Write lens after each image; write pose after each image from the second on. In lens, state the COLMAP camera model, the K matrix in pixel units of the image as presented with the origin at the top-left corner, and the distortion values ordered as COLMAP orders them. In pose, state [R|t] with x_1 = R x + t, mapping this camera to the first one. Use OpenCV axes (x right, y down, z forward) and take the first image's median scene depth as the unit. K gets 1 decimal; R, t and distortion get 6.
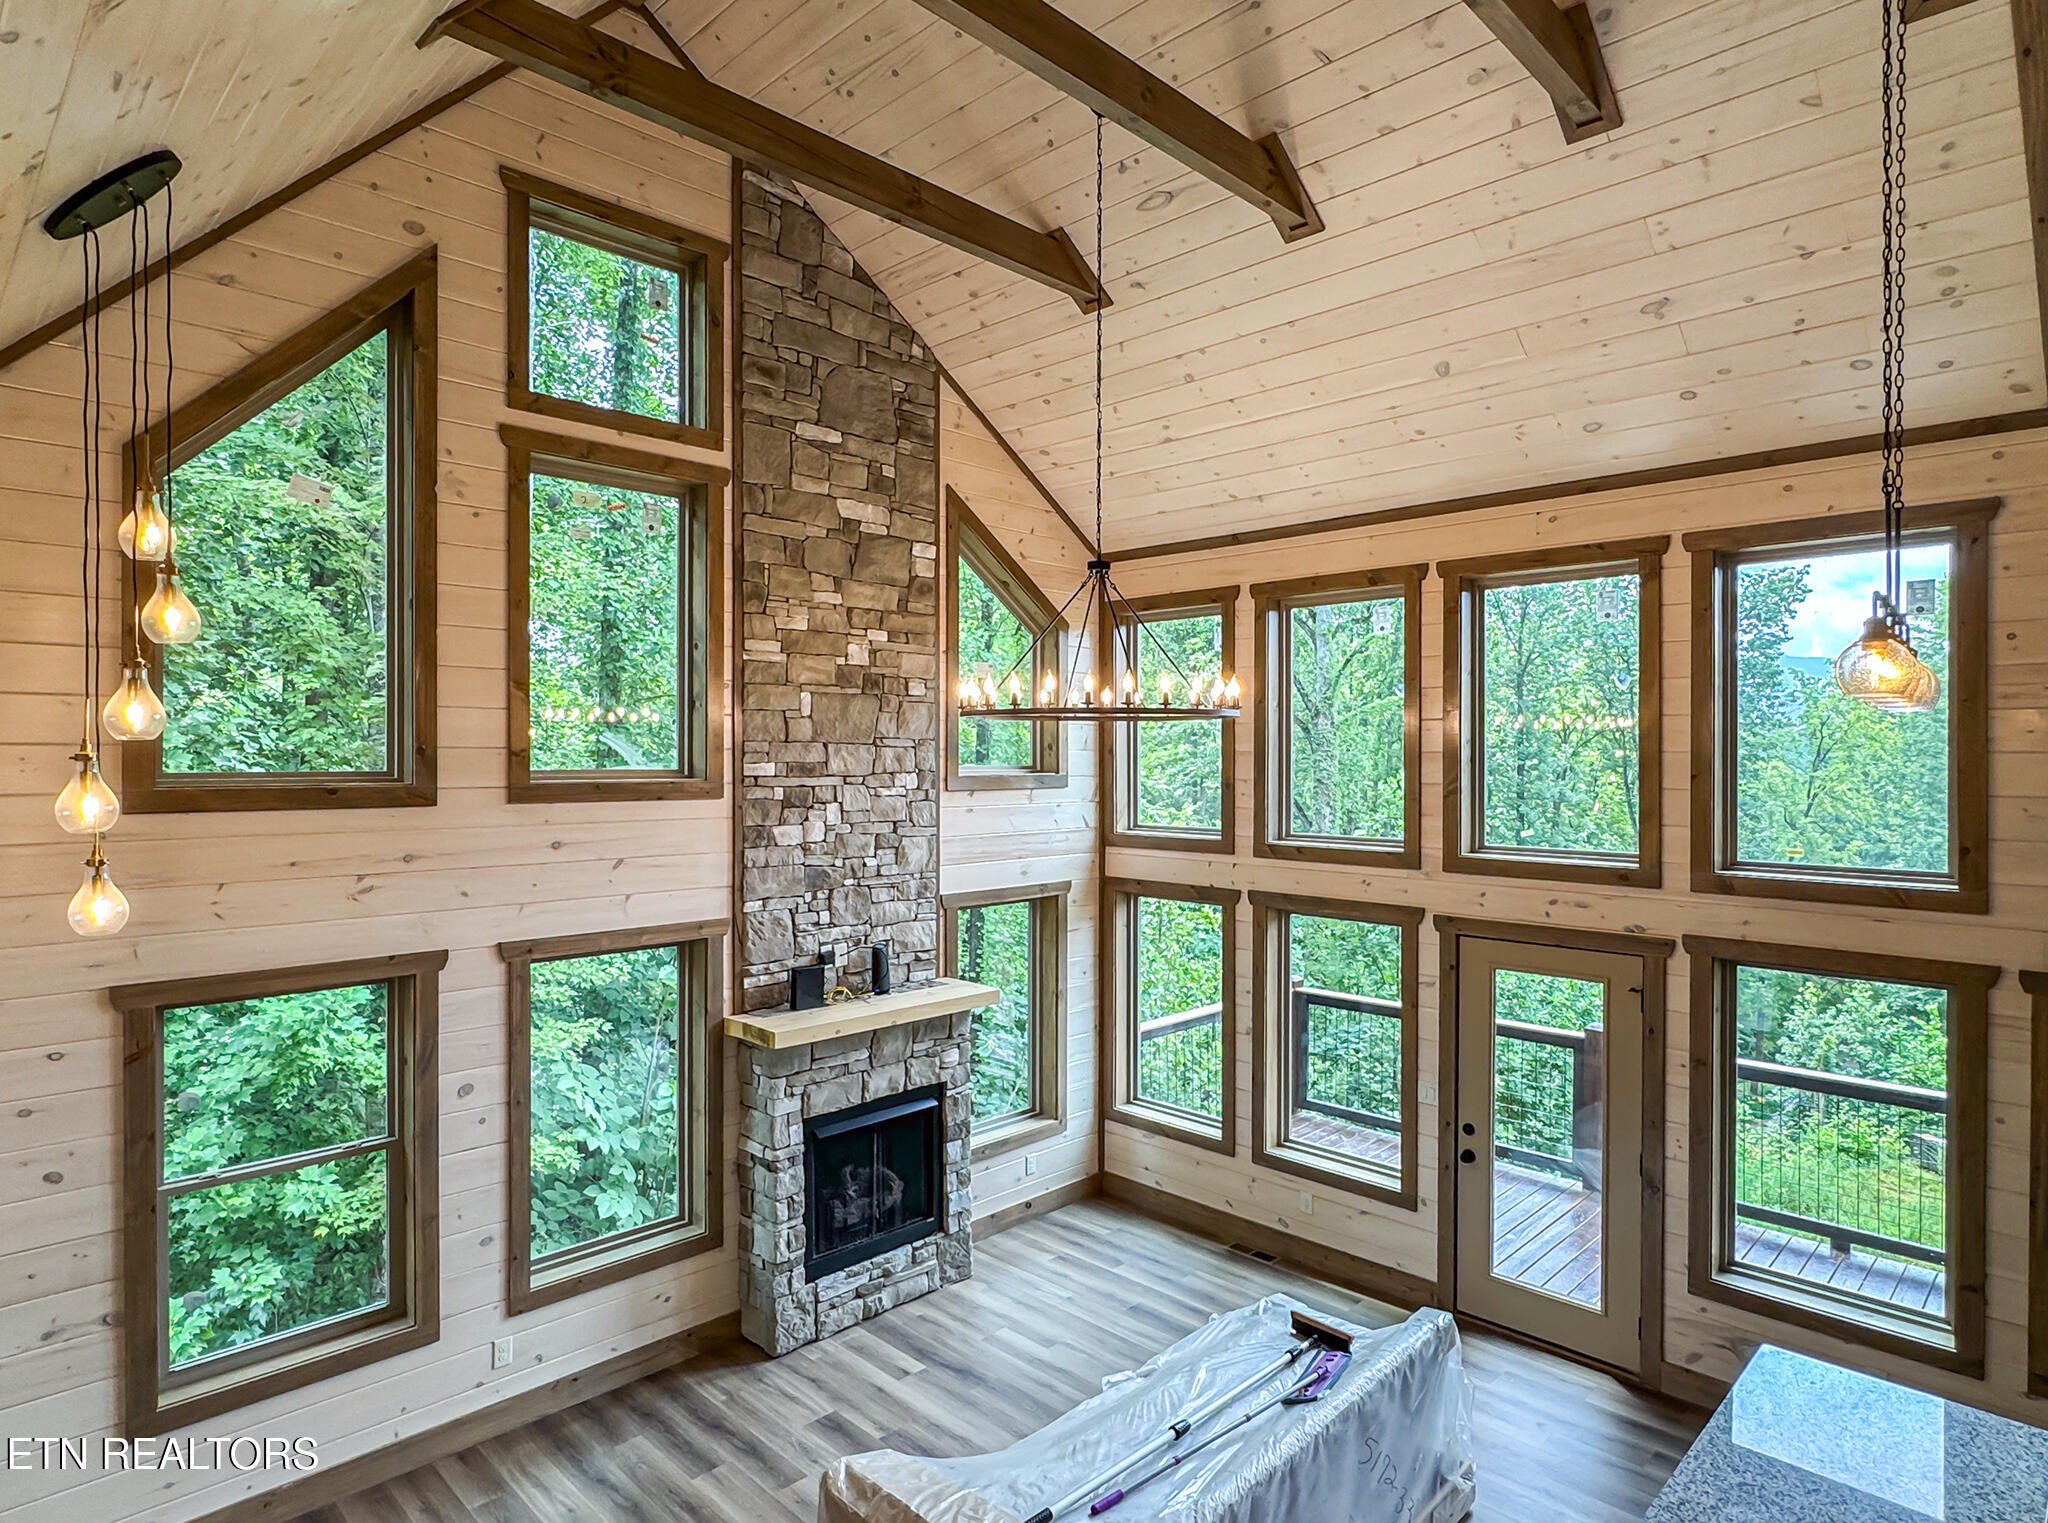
lens RADIAL K [[1151.1, 0, 966.7], [0, 1151.1, 744.1], [0, 0, 1]] dist [-0.001865, -0.001929]
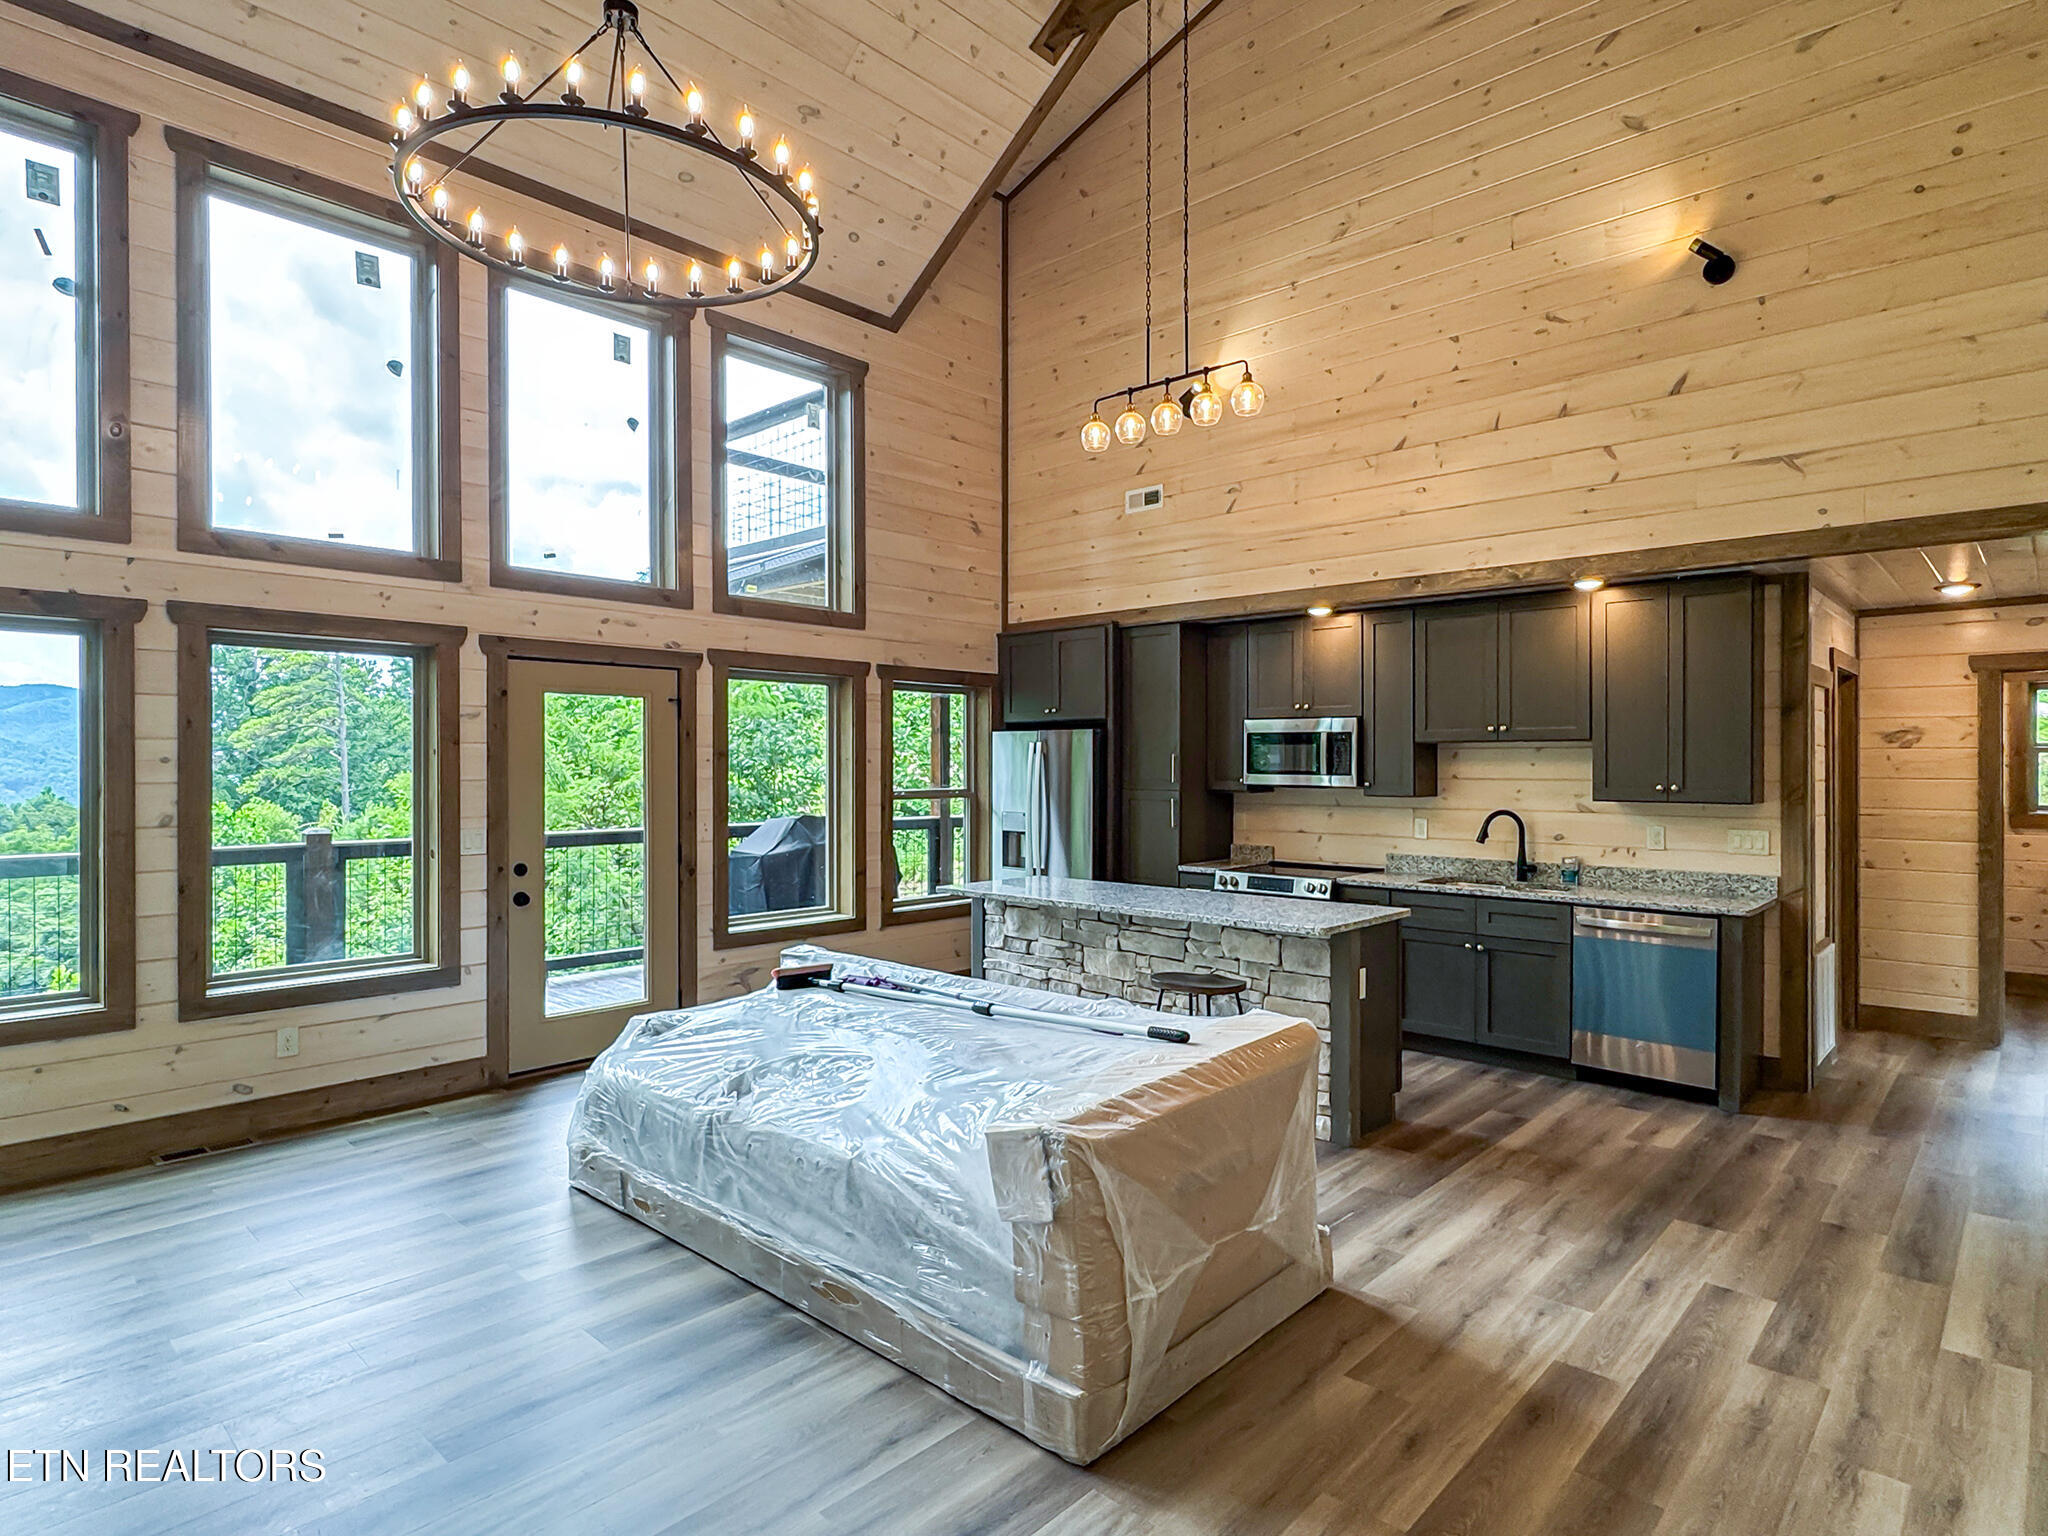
lens RADIAL K [[1151.1, 0, 1063.6], [0, 1151.1, 744.9], [0, 0, 1]] dist [-0.001865, -0.001929]
pose [[-0.084017, 0.009296, 0.996421, -0.570021], [-0.015150, 0.999829, -0.010605, 0.269240], [-0.996349, -0.015986, -0.083862, 0.731968]]
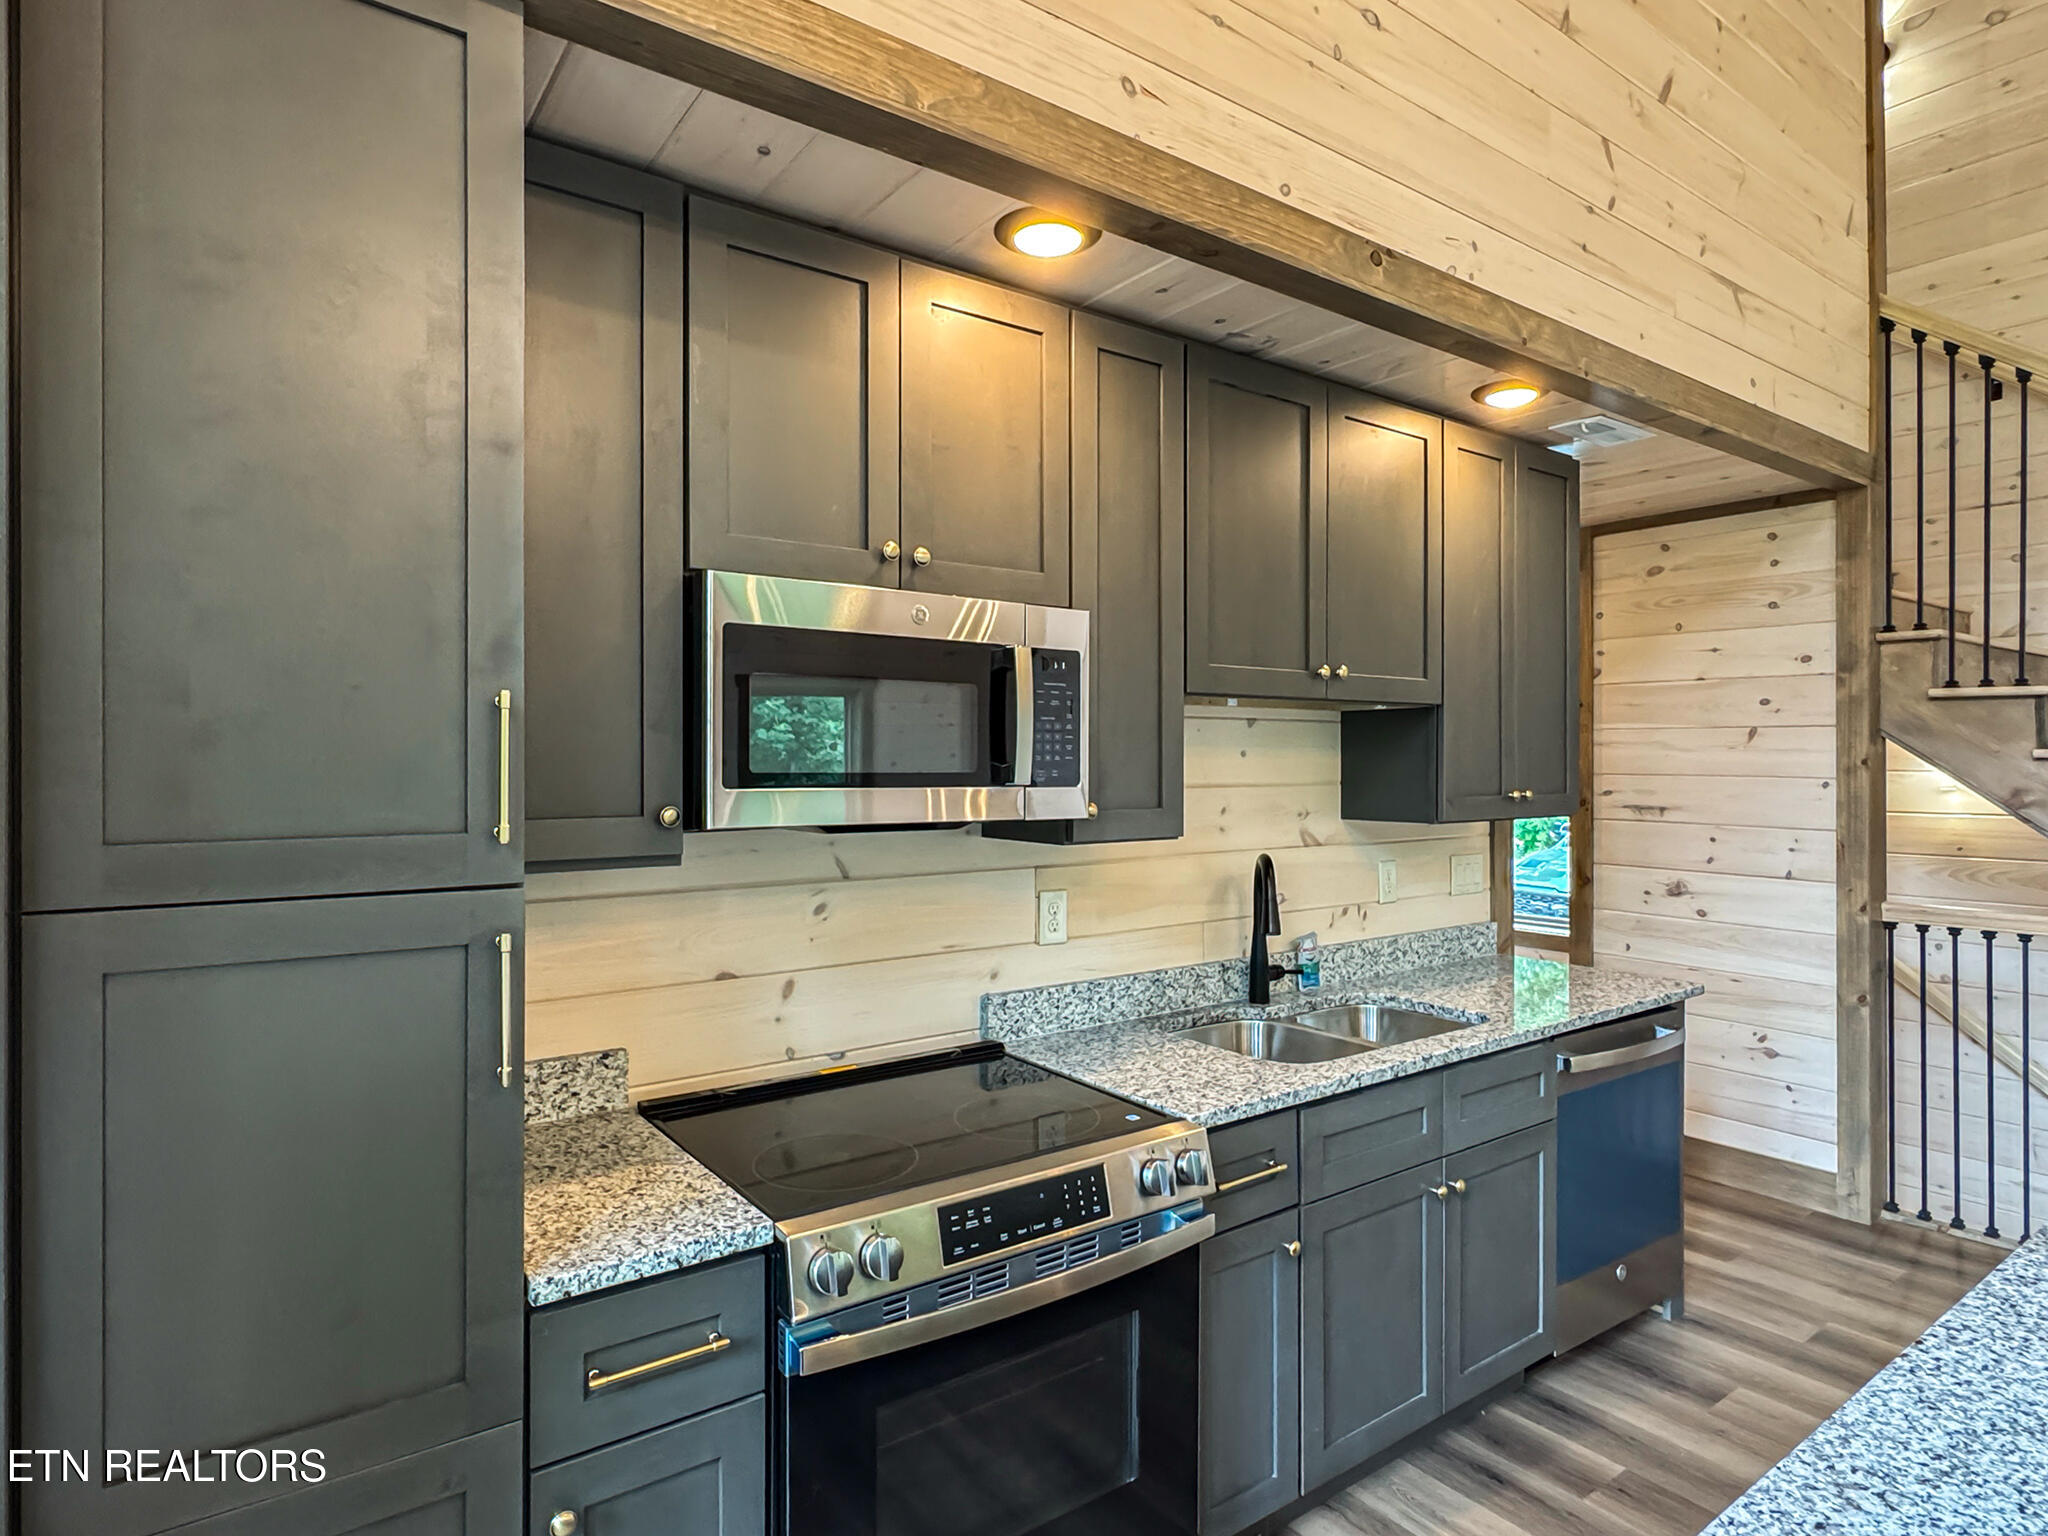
lens RADIAL K [[1151.1, 0, 969.7], [0, 1151.1, 764.1], [0, 0, 1]] dist [-0.001865, -0.001929]
pose [[-0.992581, -0.009481, 0.121214, 0.572282], [-0.010365, 0.999924, -0.006665, 0.279855], [-0.121142, -0.007872, -0.992604, 0.726576]]
